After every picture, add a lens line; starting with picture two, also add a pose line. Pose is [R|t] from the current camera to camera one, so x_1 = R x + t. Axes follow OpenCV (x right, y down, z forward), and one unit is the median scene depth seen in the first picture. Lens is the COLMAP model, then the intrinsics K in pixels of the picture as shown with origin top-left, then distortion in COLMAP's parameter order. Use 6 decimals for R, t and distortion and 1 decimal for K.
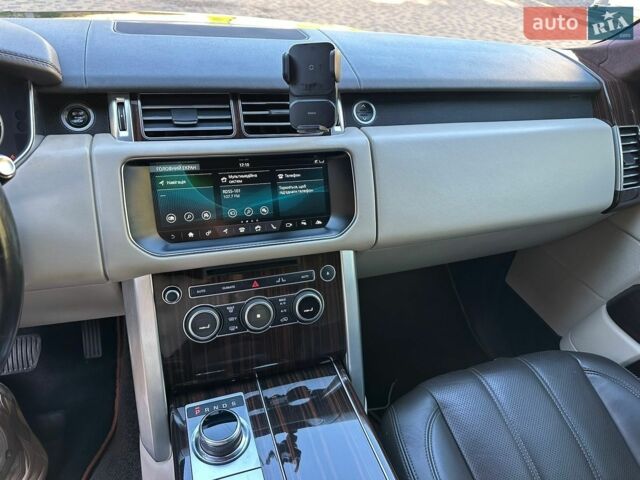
lens RADIAL K [[455.4, 0, 319.9], [0, 455.4, 231.8], [0, 0, 1]] dist [0.048814, -0.069978]
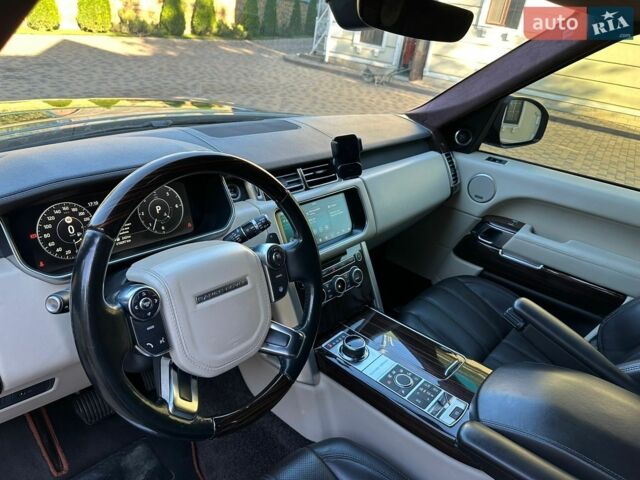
lens RADIAL K [[448.9, 0, 320.0], [0, 448.9, 240.0], [0, 0, 1]] dist [0.053446, -0.074489]
pose [[0.868906, -0.213963, 0.446344, -0.611827], [0.242213, 0.970202, -0.006437, 0.004515], [-0.431666, 0.113704, 0.894838, -0.353051]]
